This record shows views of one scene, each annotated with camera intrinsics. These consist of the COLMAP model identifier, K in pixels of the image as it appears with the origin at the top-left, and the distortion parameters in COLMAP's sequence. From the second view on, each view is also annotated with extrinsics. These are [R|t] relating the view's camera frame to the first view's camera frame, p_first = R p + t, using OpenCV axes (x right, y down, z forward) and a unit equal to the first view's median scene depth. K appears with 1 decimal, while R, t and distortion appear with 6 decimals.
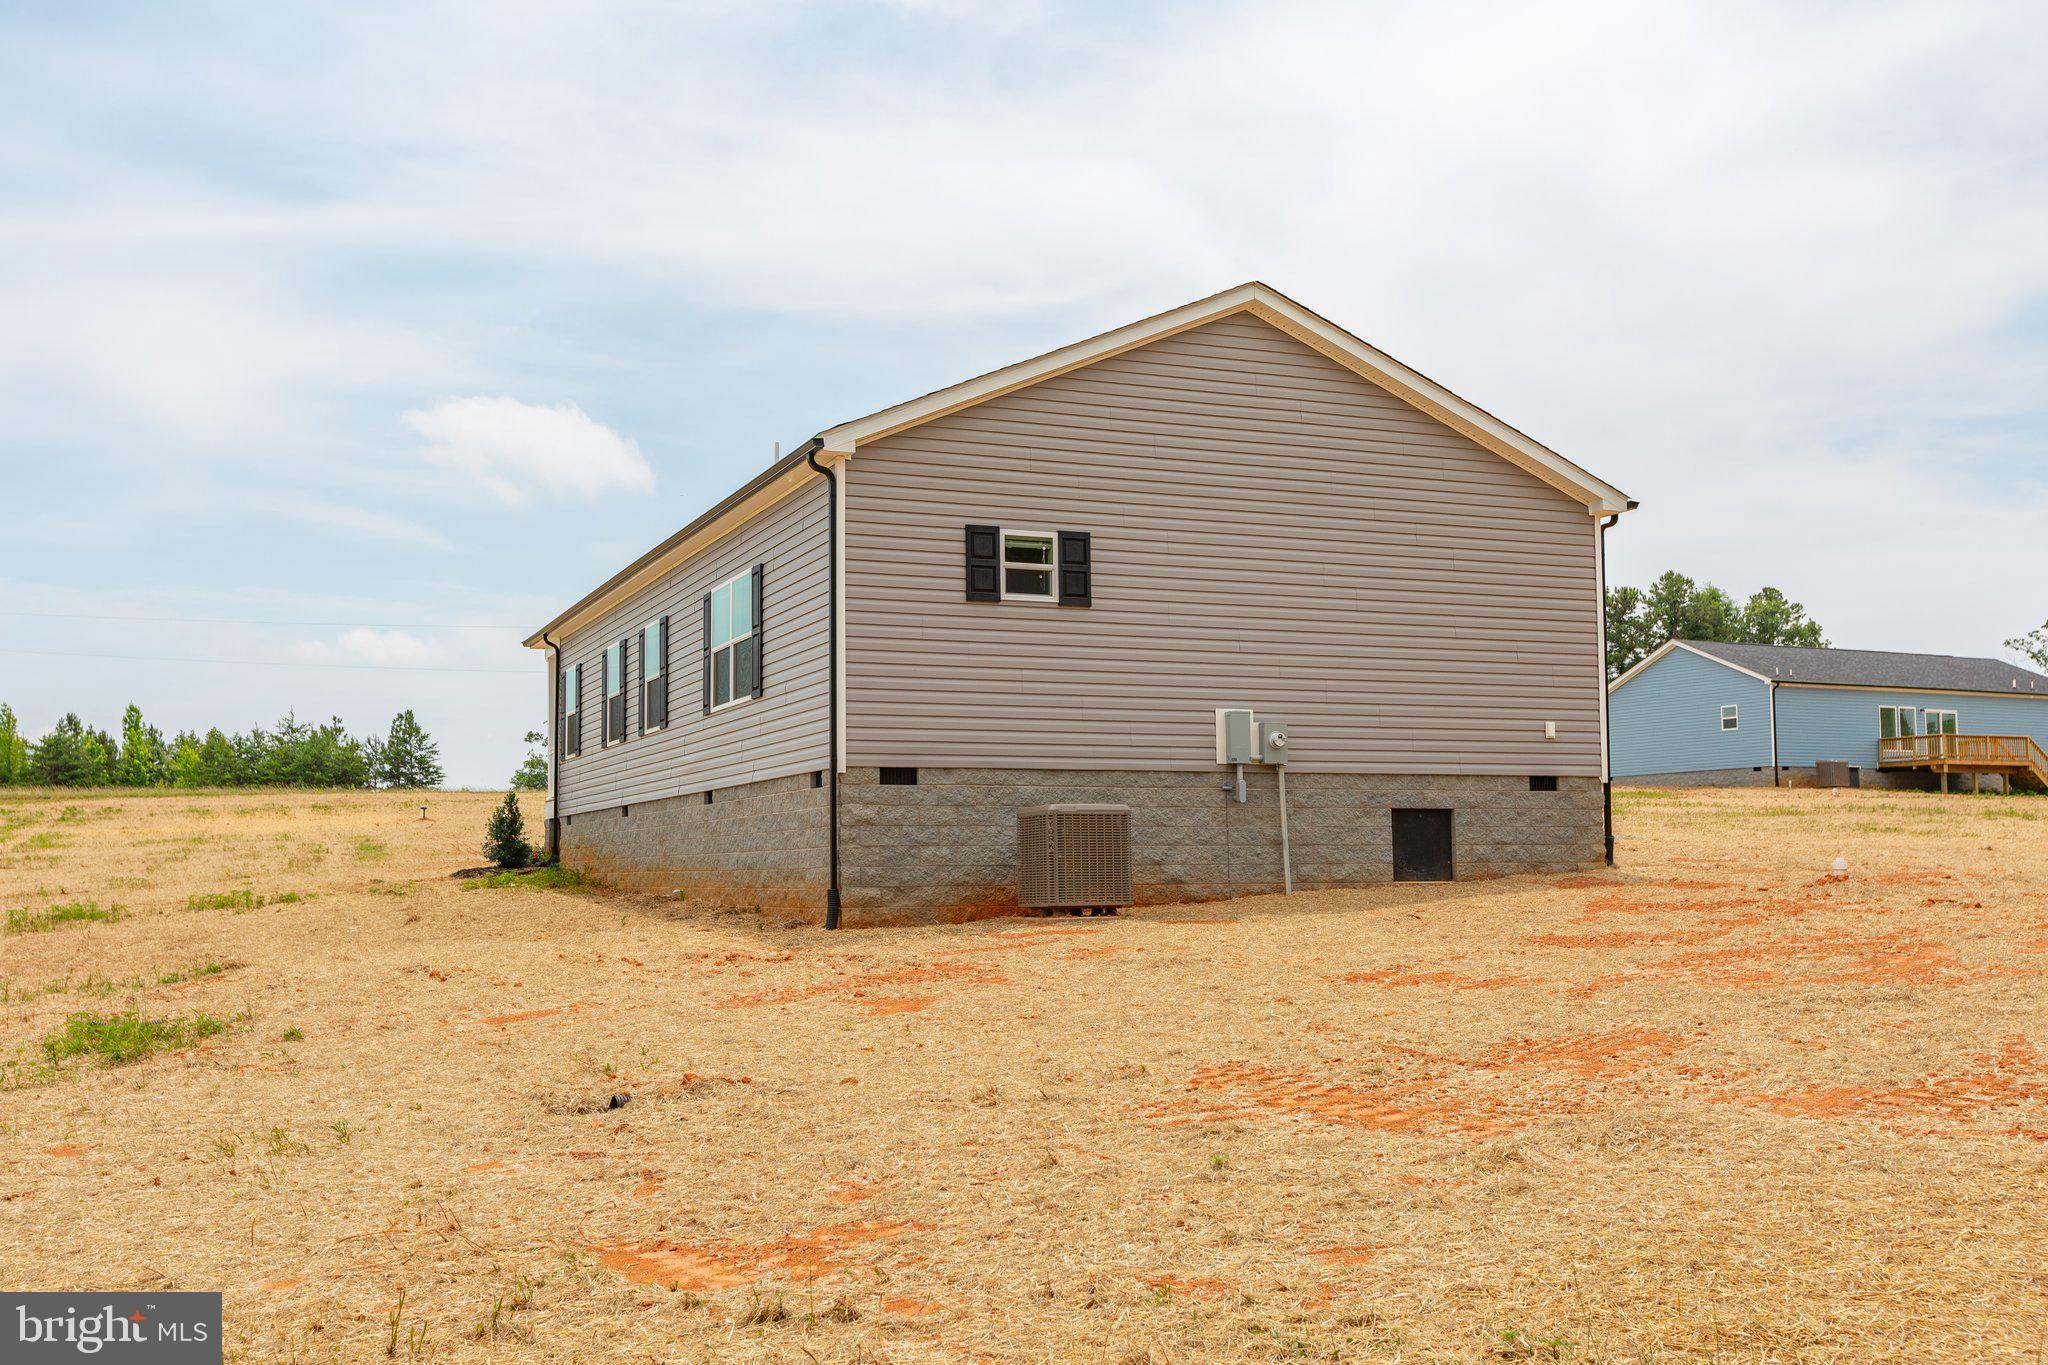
lens RADIAL K [[1998.9, 0, 1016.3], [0, 1998.9, 688.7], [0, 0, 1]] dist [0.015991, 0.013779]
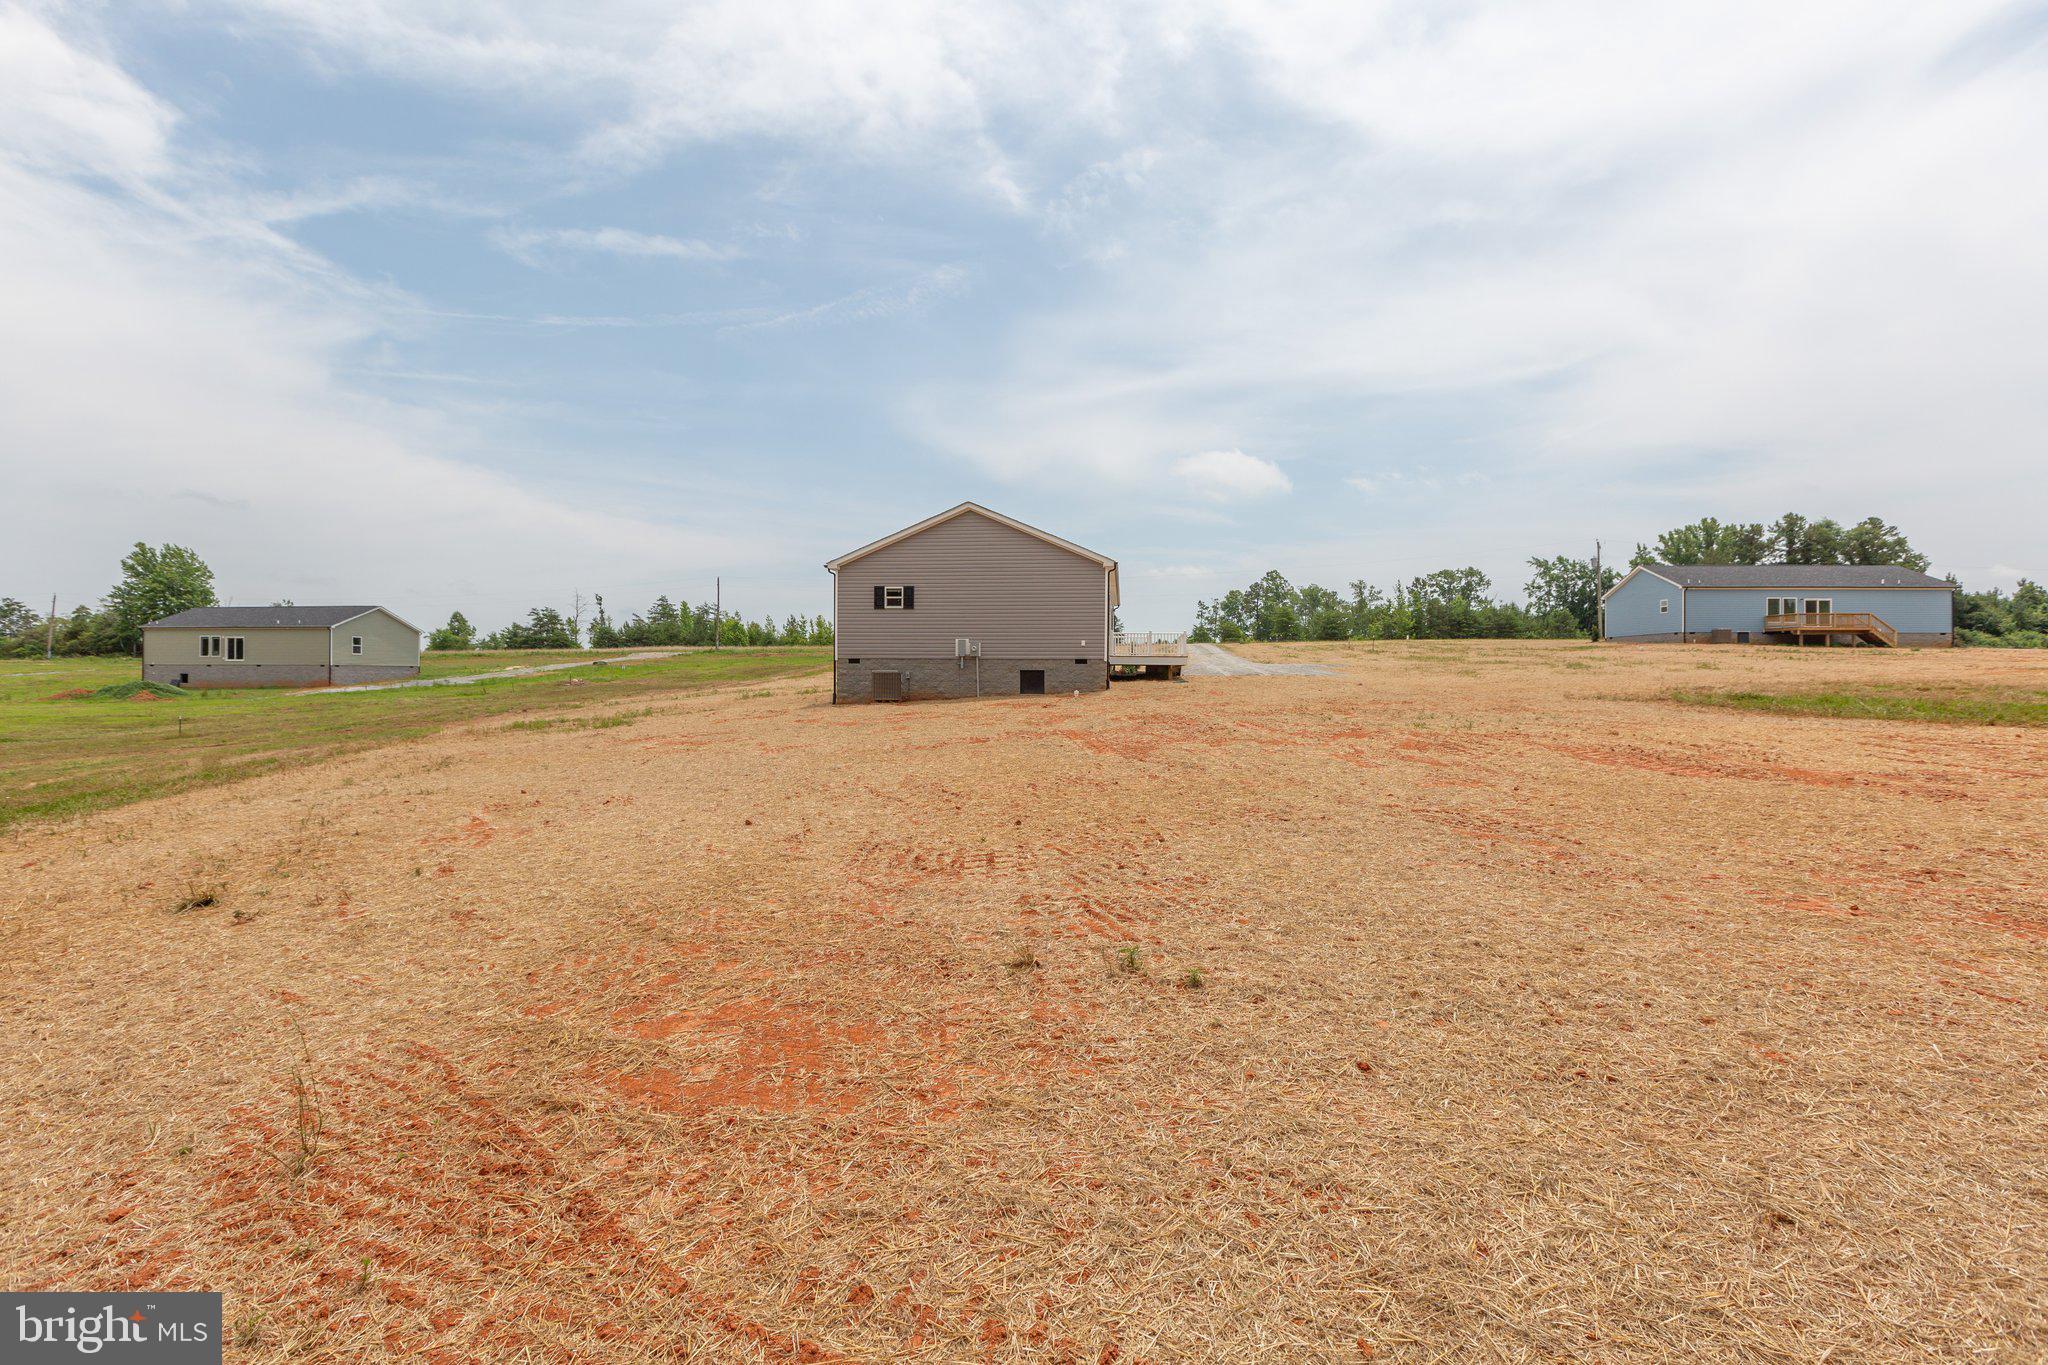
lens RADIAL K [[935.7, 0, 1021.5], [0, 935.7, 681.7], [0, 0, 1]] dist [0.002660, -0.000843]
pose [[0.872806, 0.016166, -0.487800, 0.872541], [0.032658, 0.995277, 0.091417, -0.052425], [0.486974, -0.095720, 0.868156, -0.238485]]
